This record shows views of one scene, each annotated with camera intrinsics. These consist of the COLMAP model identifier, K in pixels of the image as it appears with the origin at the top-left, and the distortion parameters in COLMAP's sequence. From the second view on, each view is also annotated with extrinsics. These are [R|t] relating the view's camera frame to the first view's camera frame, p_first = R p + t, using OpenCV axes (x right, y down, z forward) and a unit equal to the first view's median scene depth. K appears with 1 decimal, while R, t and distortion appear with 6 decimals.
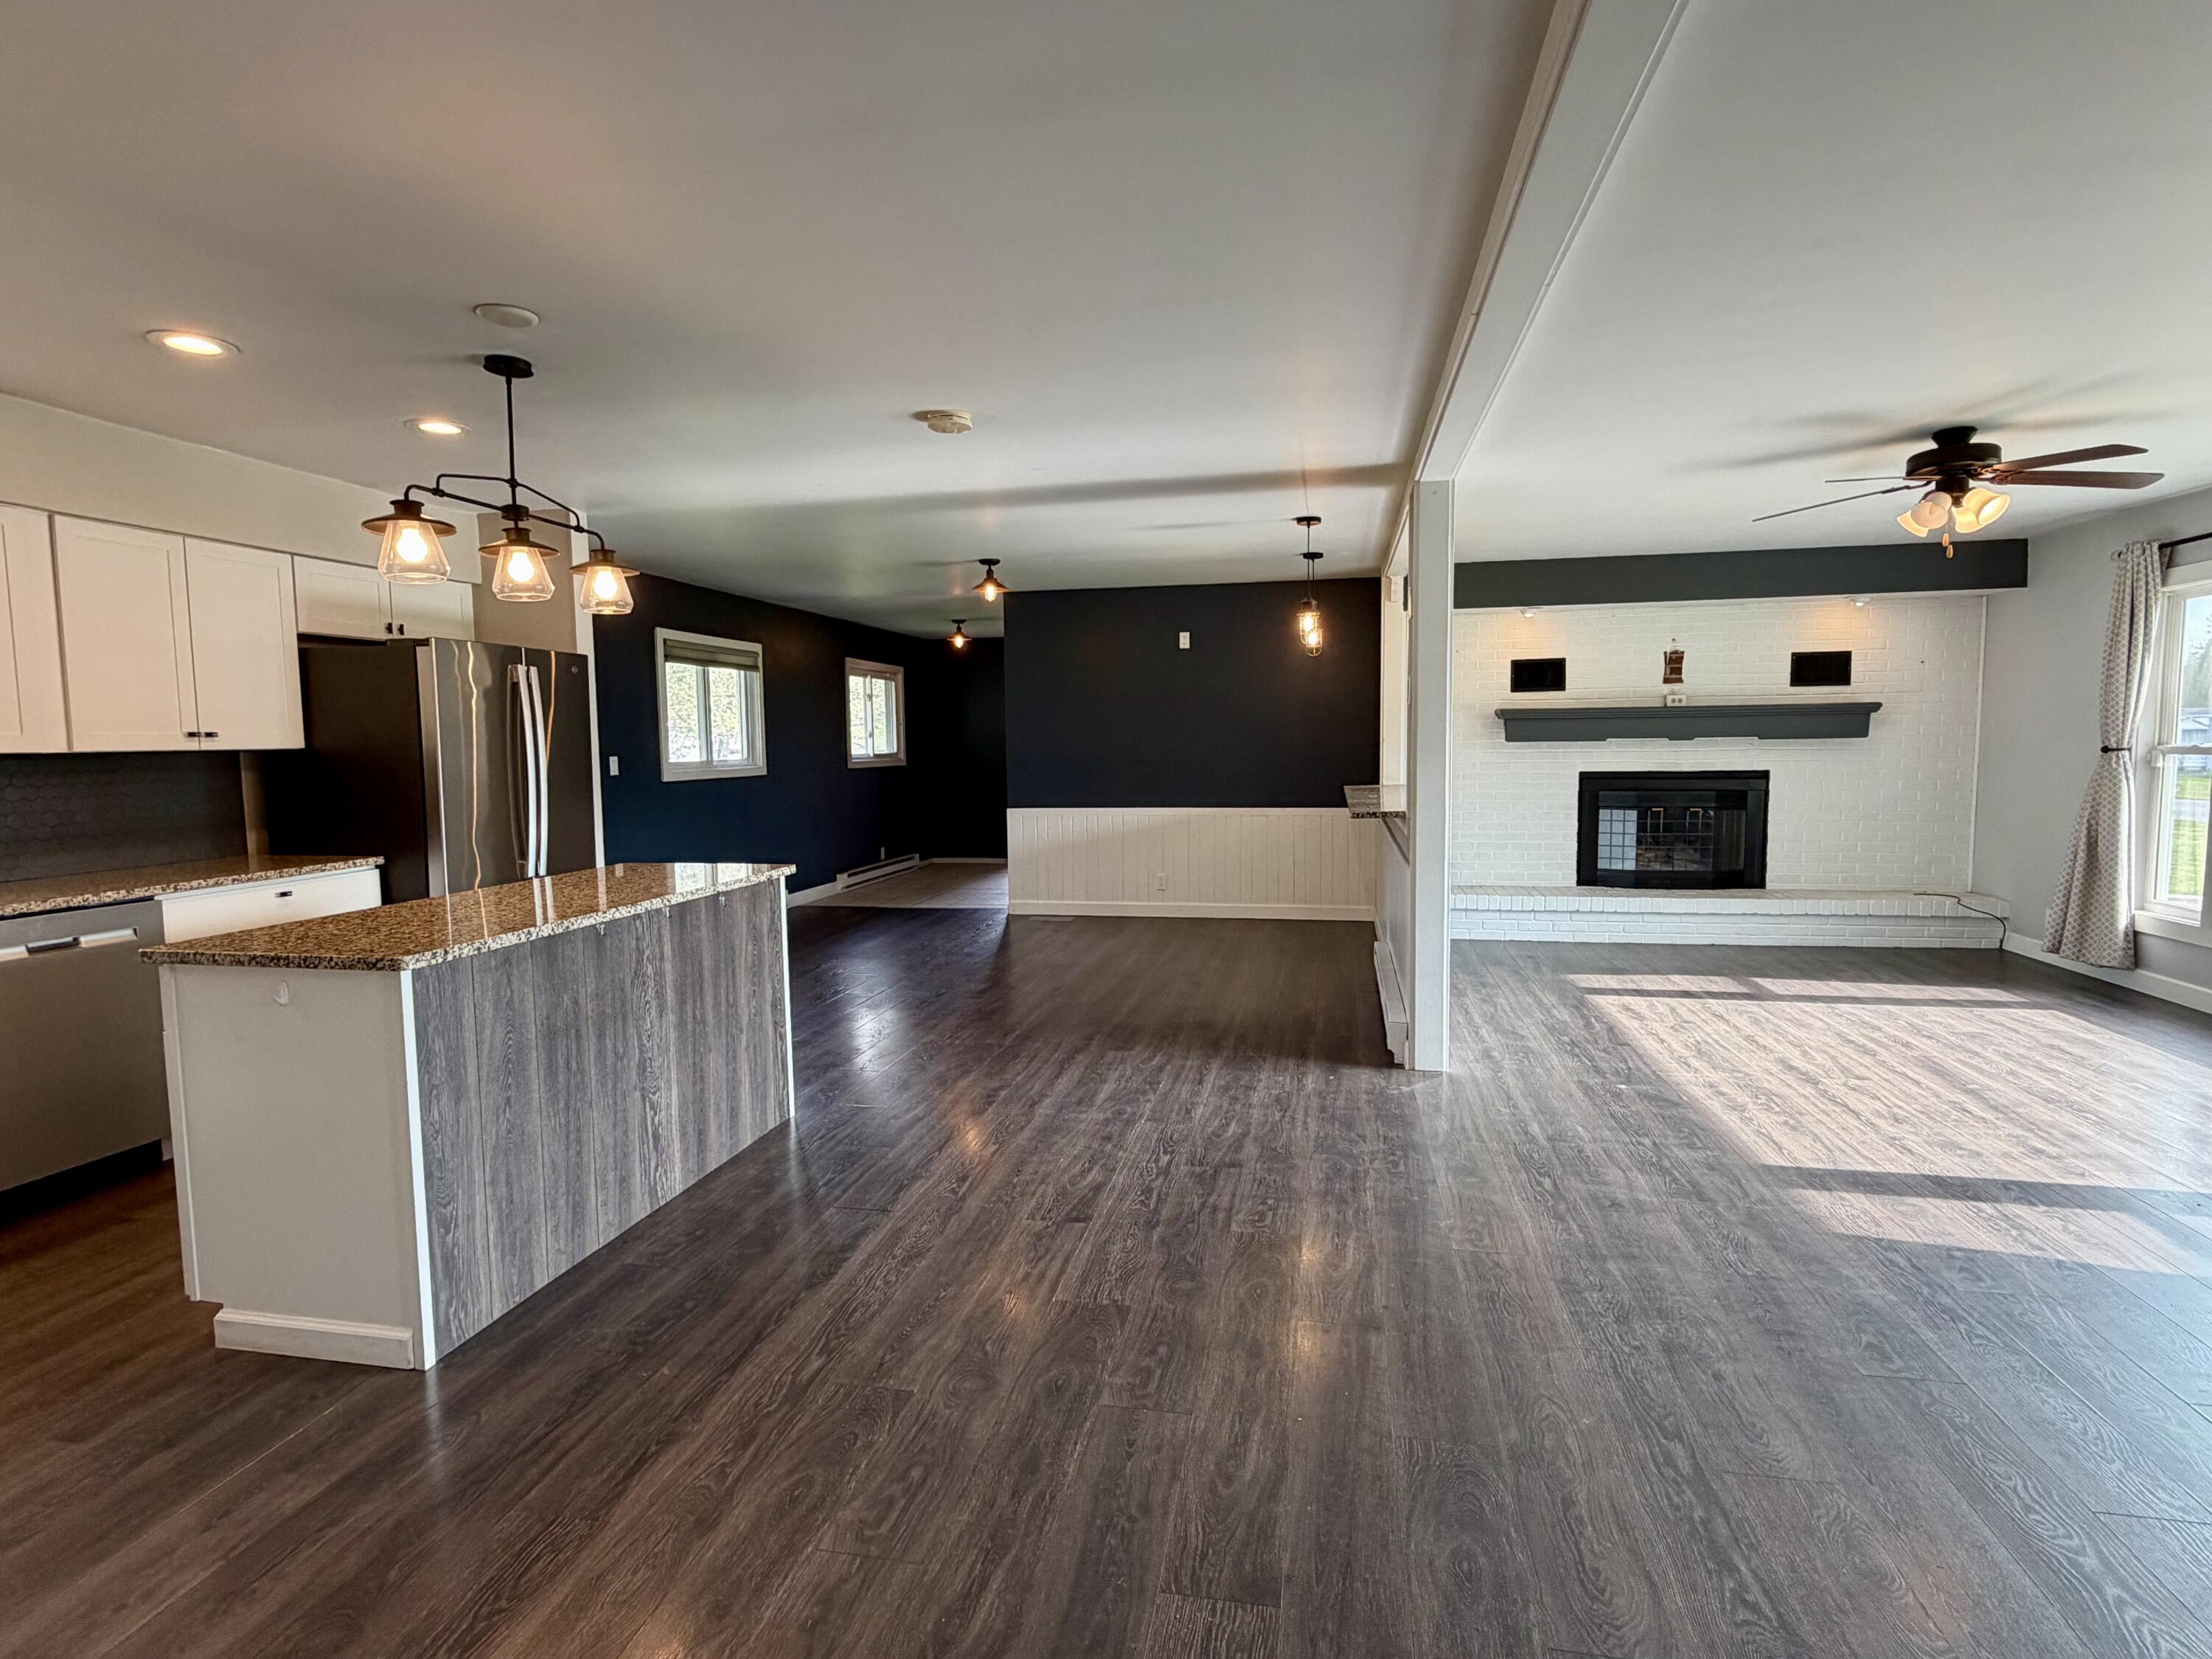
lens RADIAL K [[1108.9, 0, 1108.1], [0, 1108.9, 829.4], [0, 0, 1]] dist [0.000345, 0.000212]
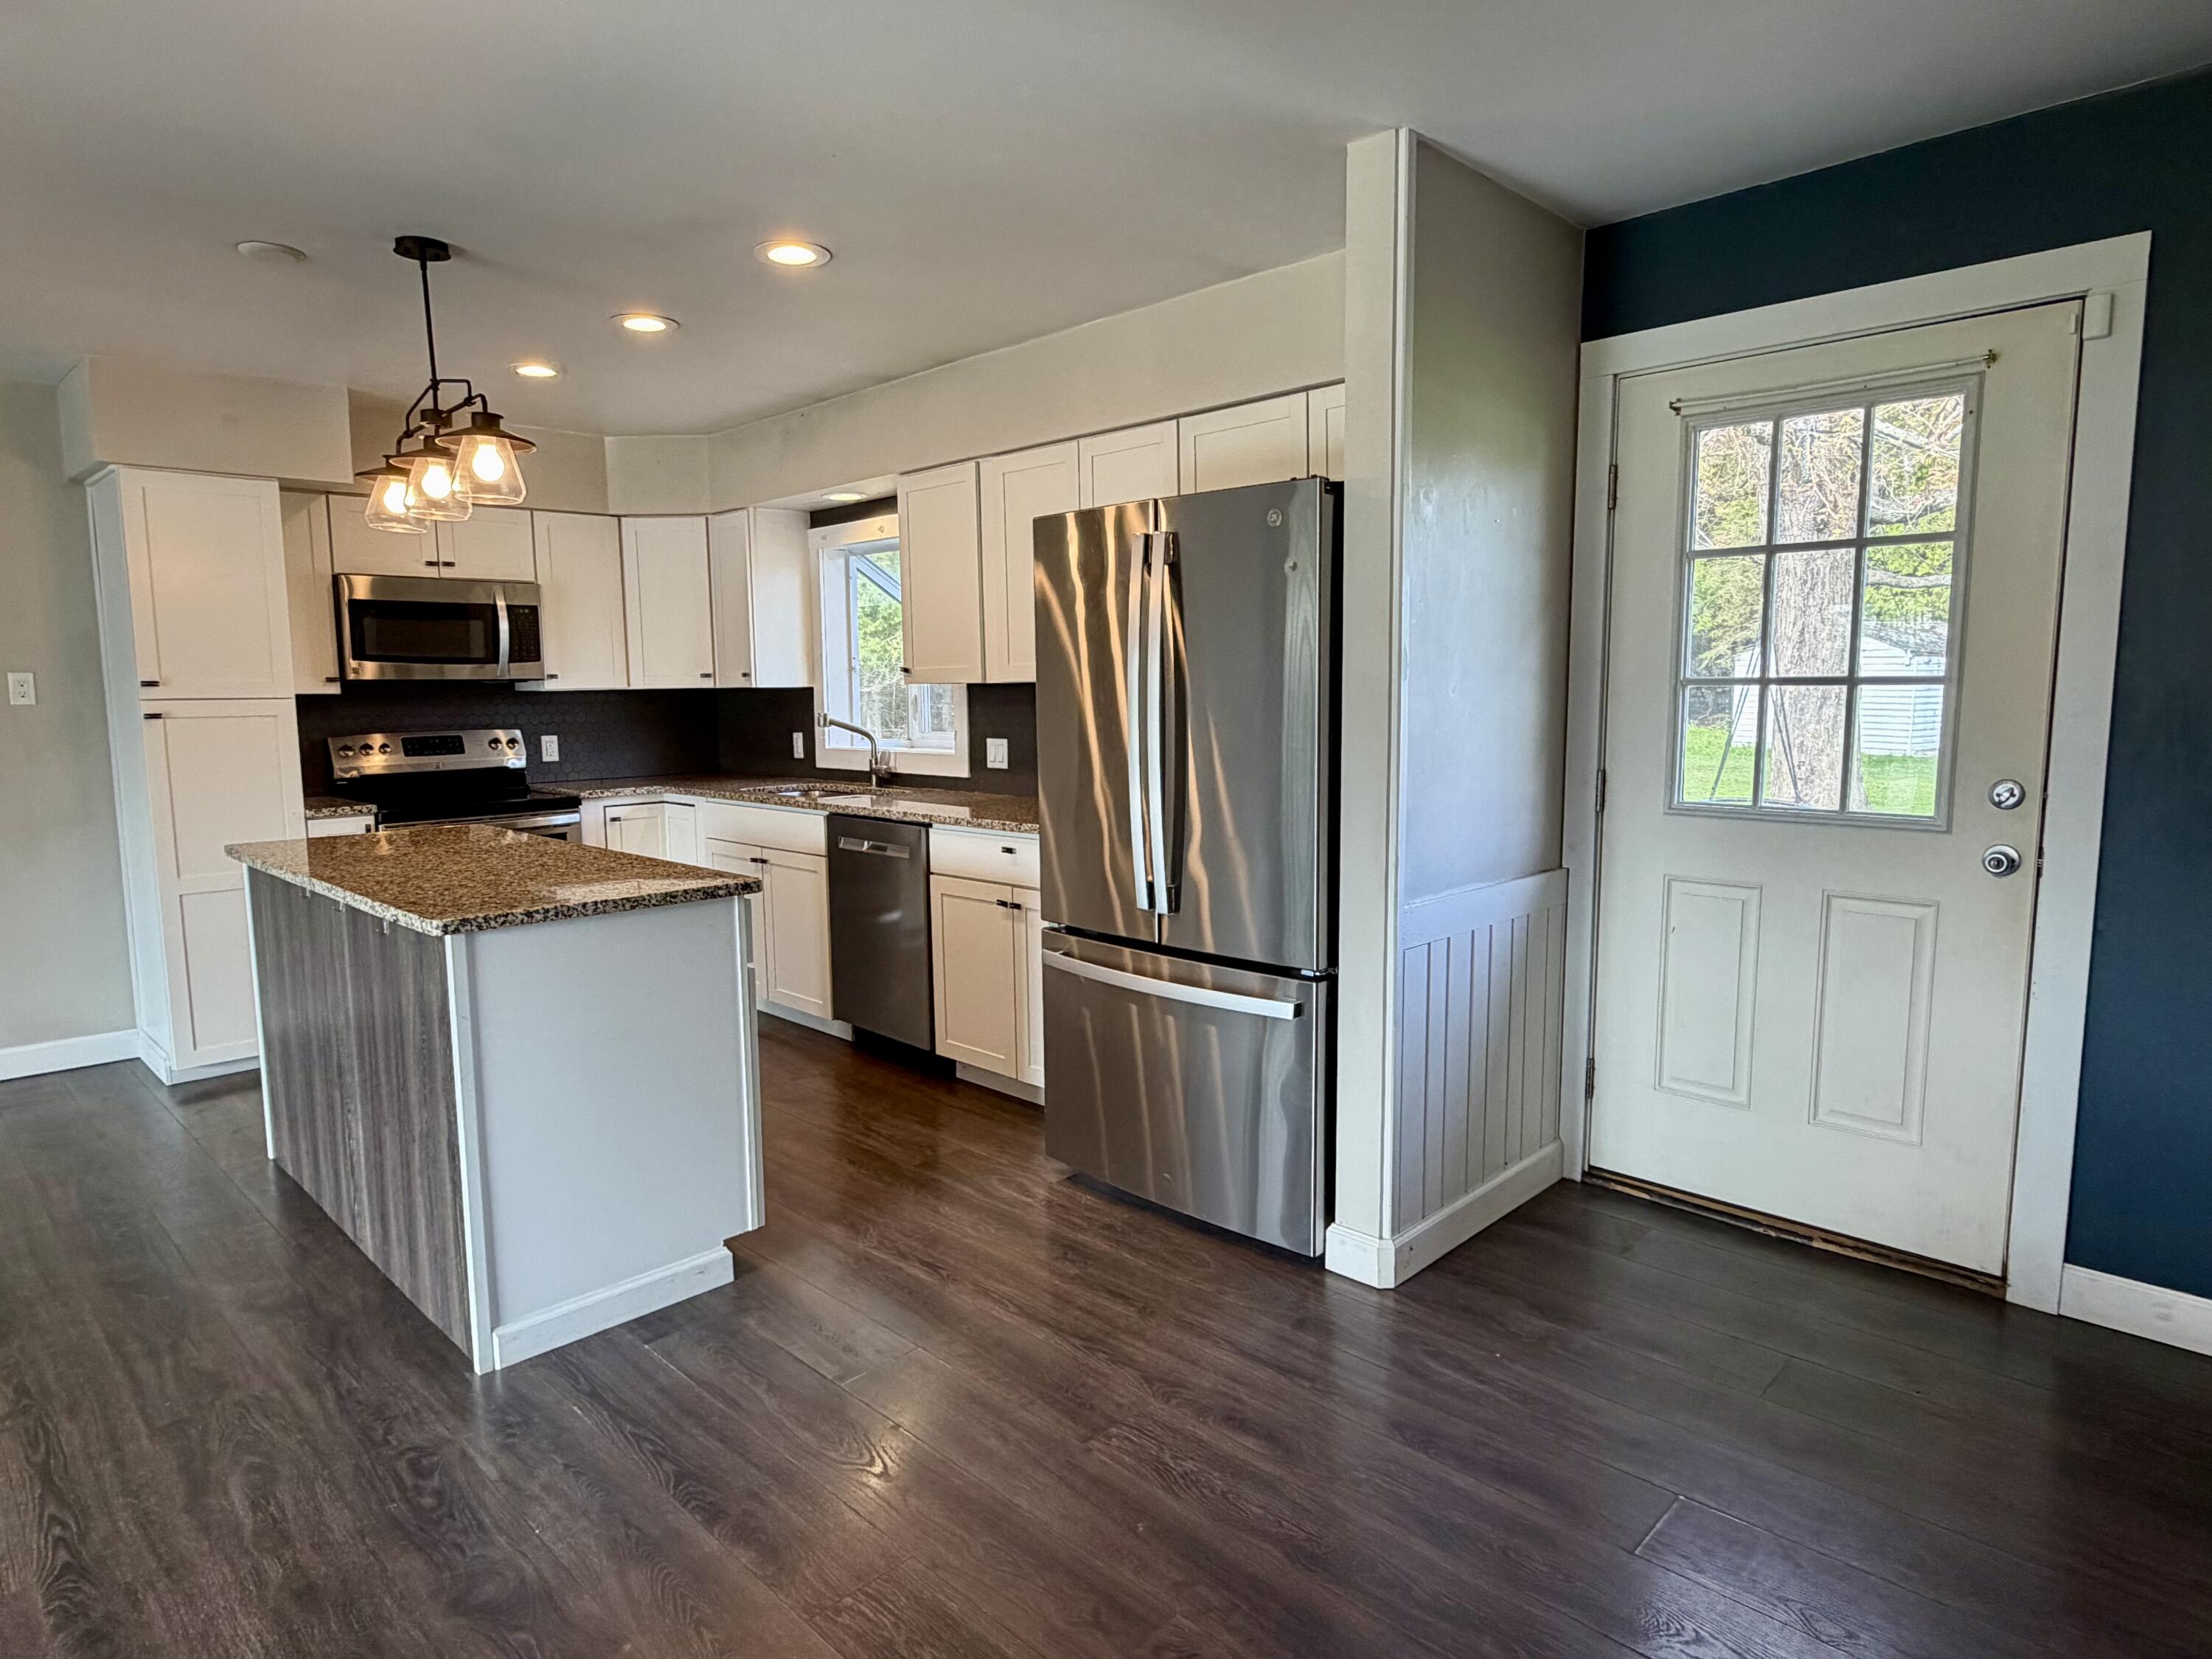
lens RADIAL K [[1266.9, 0, 1096.6], [0, 1266.9, 827.8], [0, 0, 1]] dist [-0.002294, 0.002793]
pose [[-0.549438, 0.111701, -0.828034, 0.028983], [-0.050858, 0.984715, 0.166584, -0.107486], [0.833985, 0.133639, -0.535359, 1.345186]]
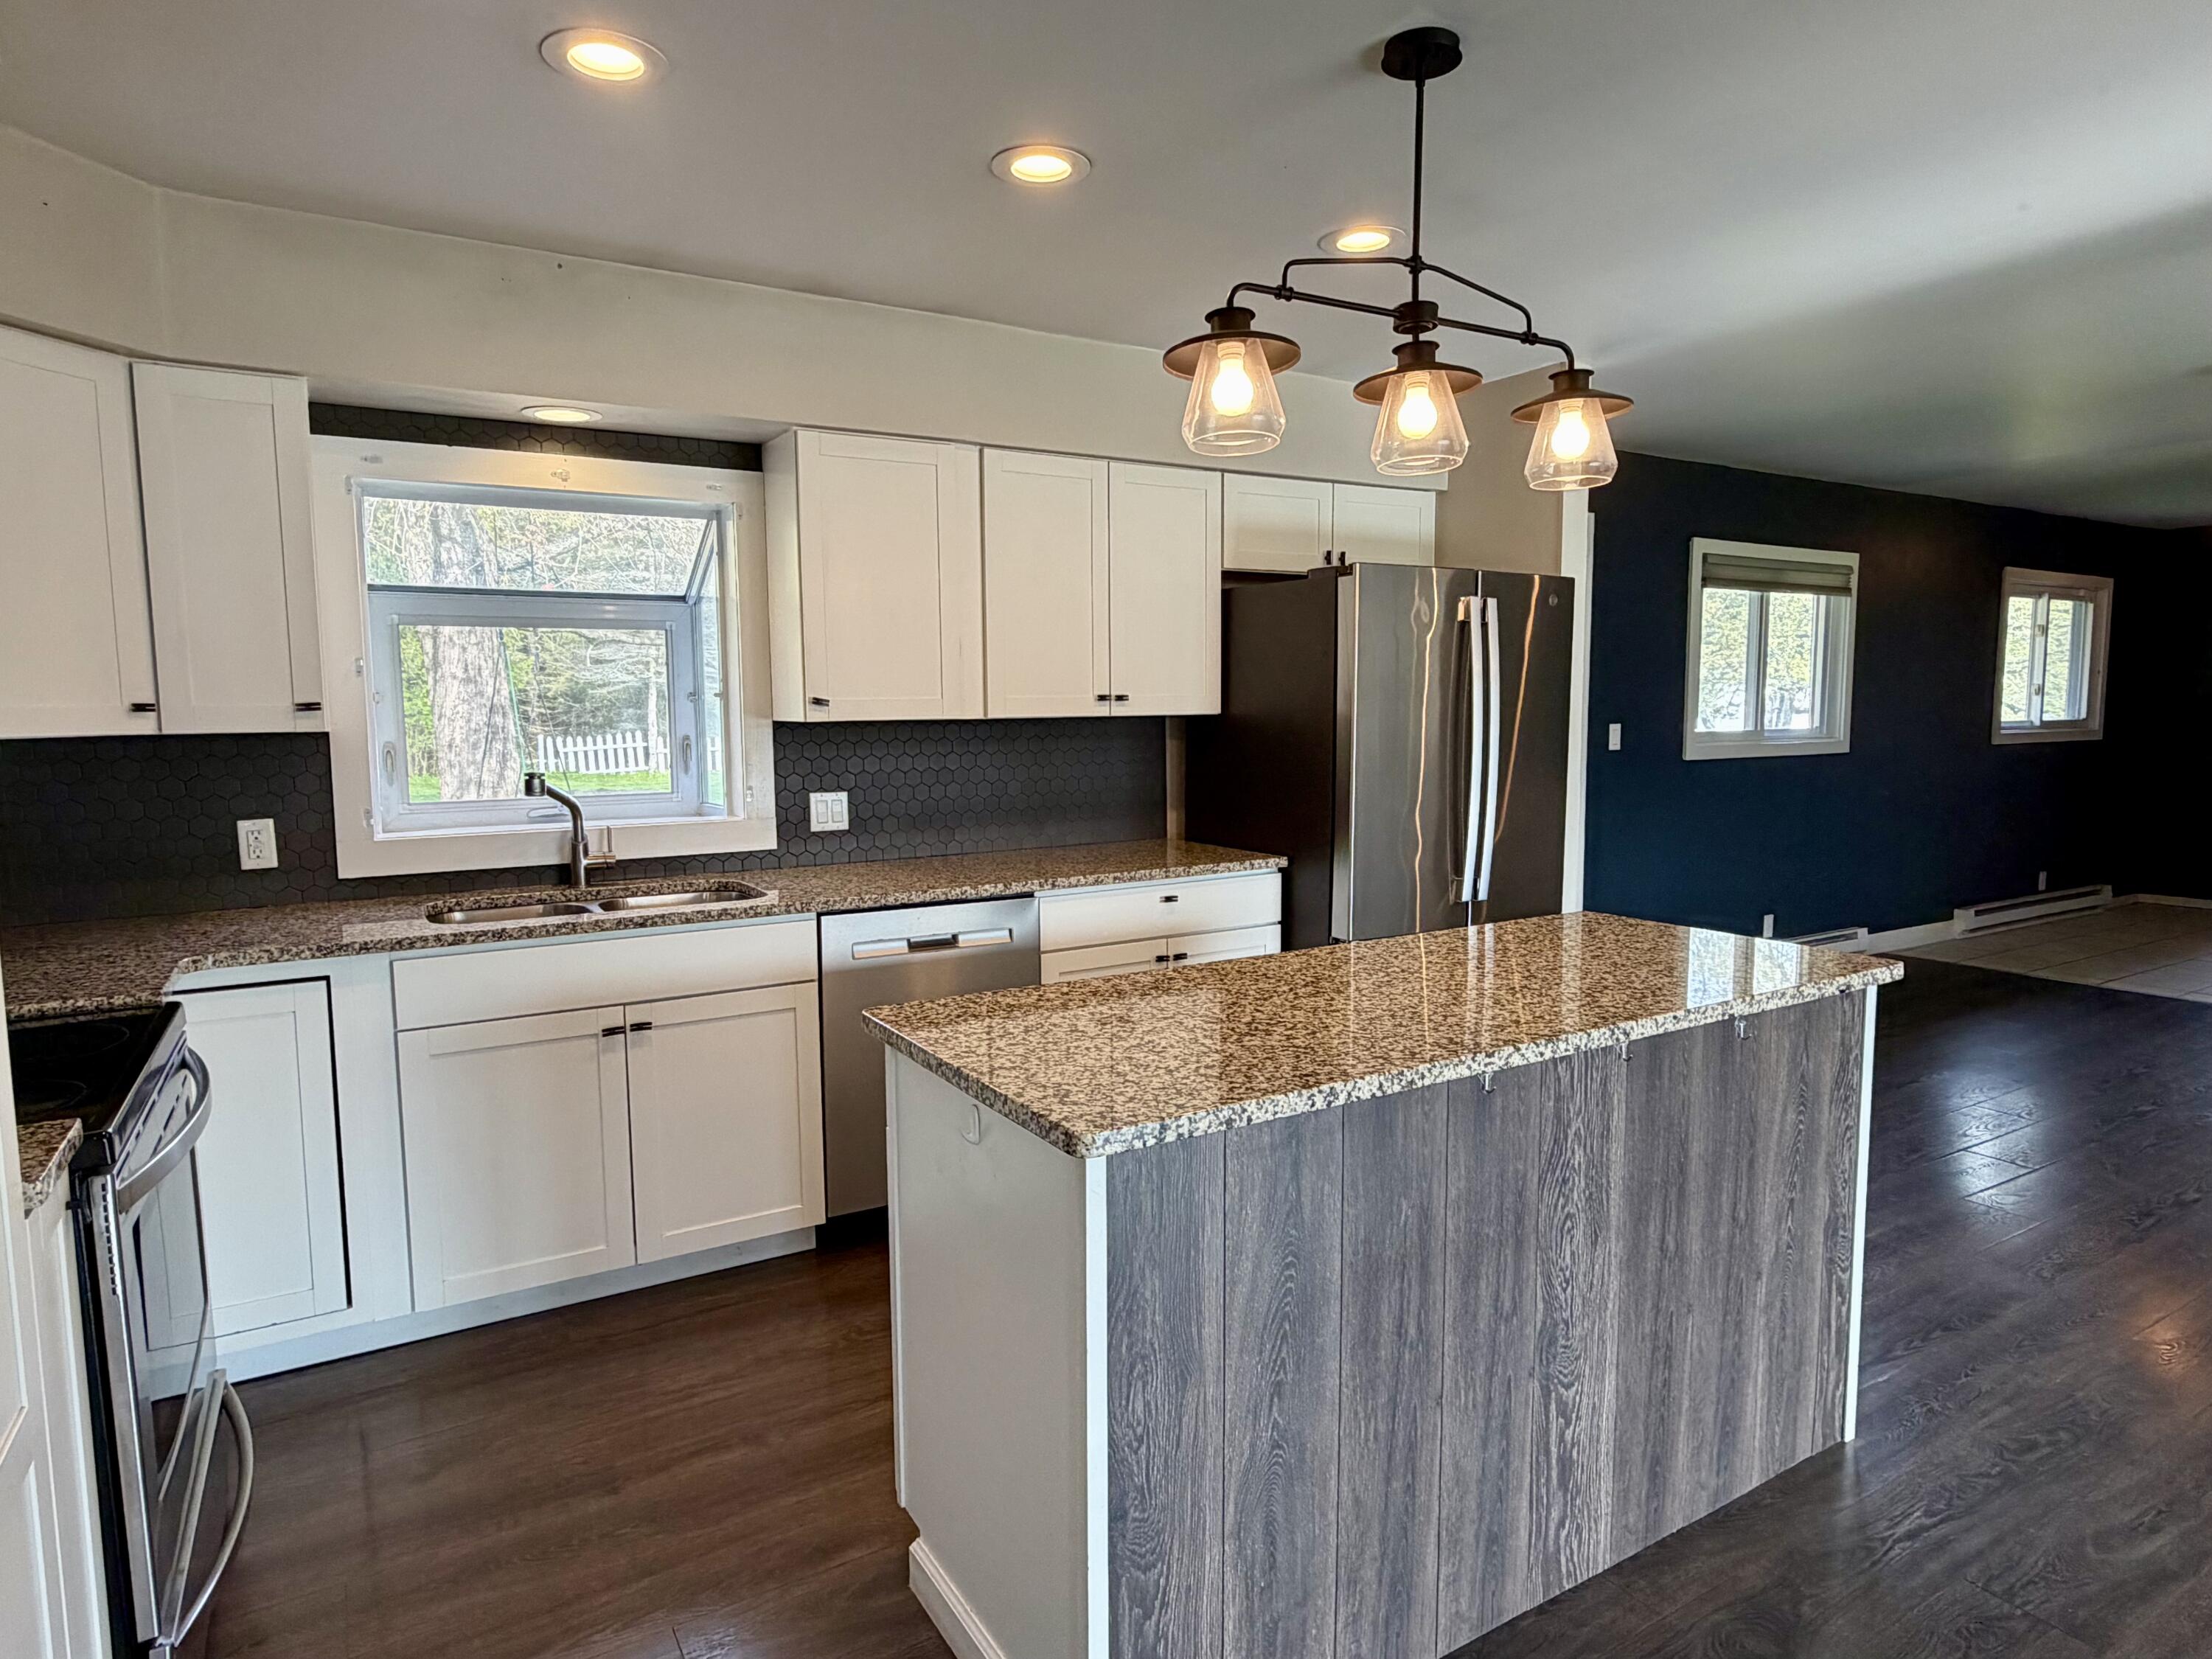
lens RADIAL K [[1266.9, 0, 1100.5], [0, 1266.9, 833.7], [0, 0, 1]] dist [-0.002294, 0.002793]
pose [[0.676012, 0.083220, -0.732176, -0.096381], [-0.060425, 0.996517, 0.057475, -0.031946], [0.734409, 0.005388, 0.678686, 0.293398]]
